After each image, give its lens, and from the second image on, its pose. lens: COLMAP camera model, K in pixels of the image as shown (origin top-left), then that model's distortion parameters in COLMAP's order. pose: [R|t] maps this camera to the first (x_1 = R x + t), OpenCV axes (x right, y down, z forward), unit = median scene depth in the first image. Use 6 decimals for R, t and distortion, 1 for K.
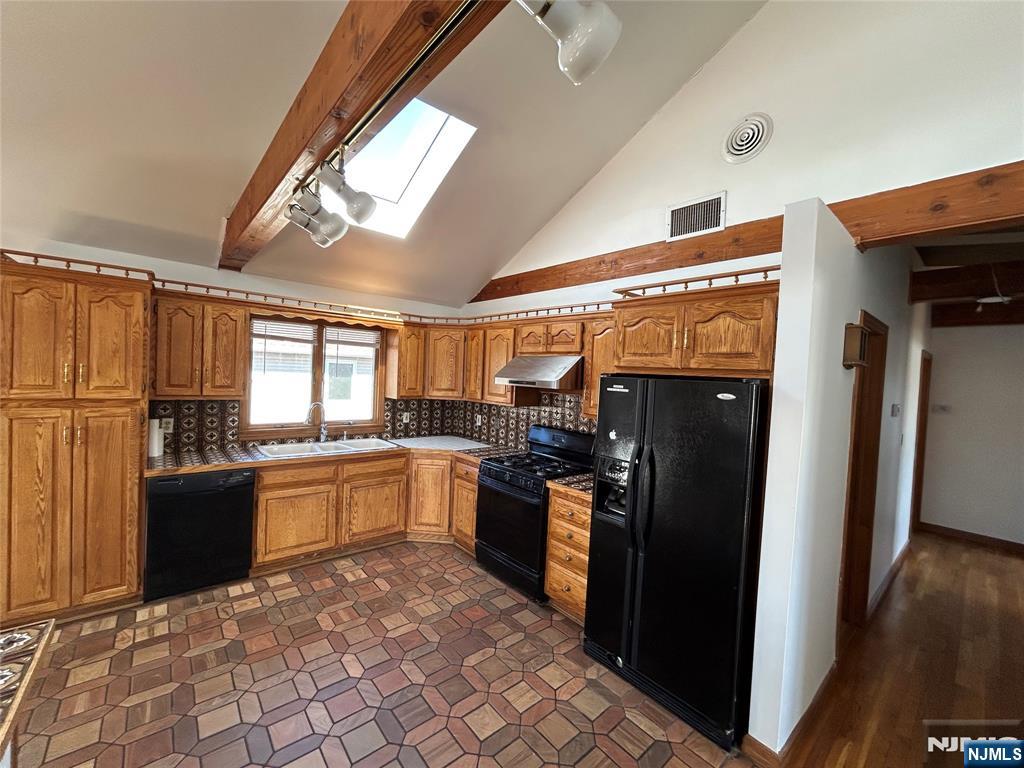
lens RADIAL K [[410.2, 0, 509.0], [0, 410.2, 384.8], [0, 0, 1]] dist [-0.001481, -0.000181]
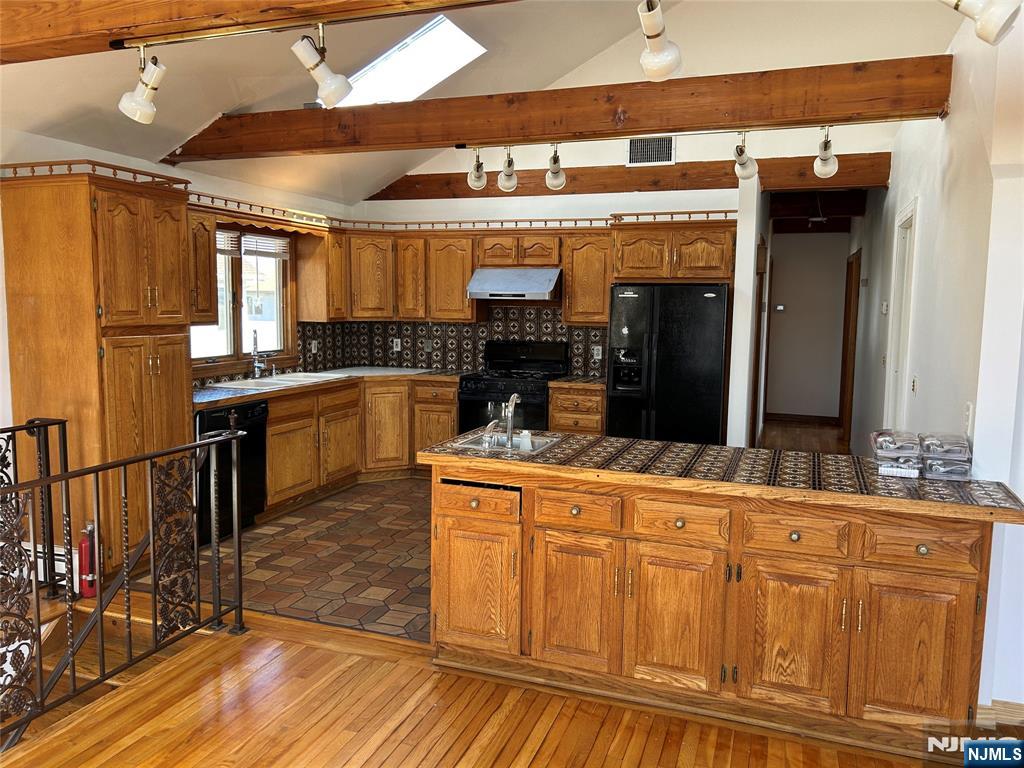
lens RADIAL K [[765.9, 0, 512.0], [0, 765.9, 384.0], [0, 0, 1]] dist [0.054750, -0.067780]
pose [[0.866718, -0.089904, 0.490630, -0.862990], [0.042016, 0.993286, 0.107789, 0.008890], [-0.497026, -0.072809, 0.864676, -0.642769]]
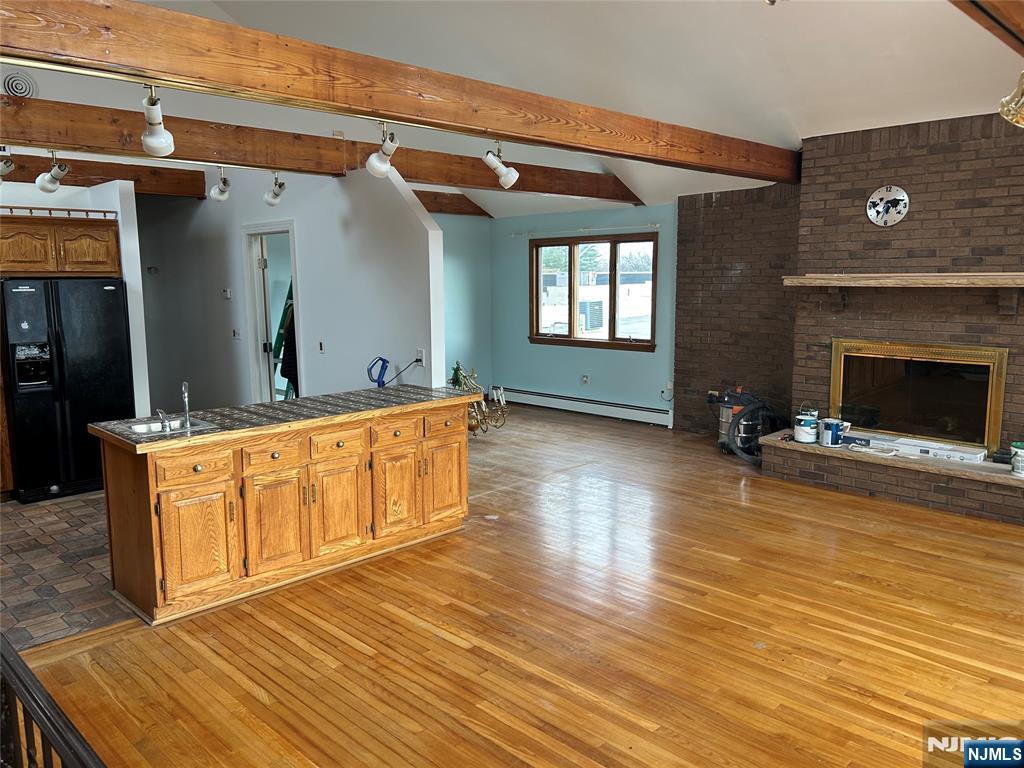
lens RADIAL K [[765.9, 0, 512.0], [0, 765.9, 384.0], [0, 0, 1]] dist [0.054750, -0.067780]
pose [[-0.081050, -0.189002, 0.978626, -1.557673], [0.031993, 0.980857, 0.192082, -0.079529], [-0.996196, 0.046878, -0.073451, -0.235594]]
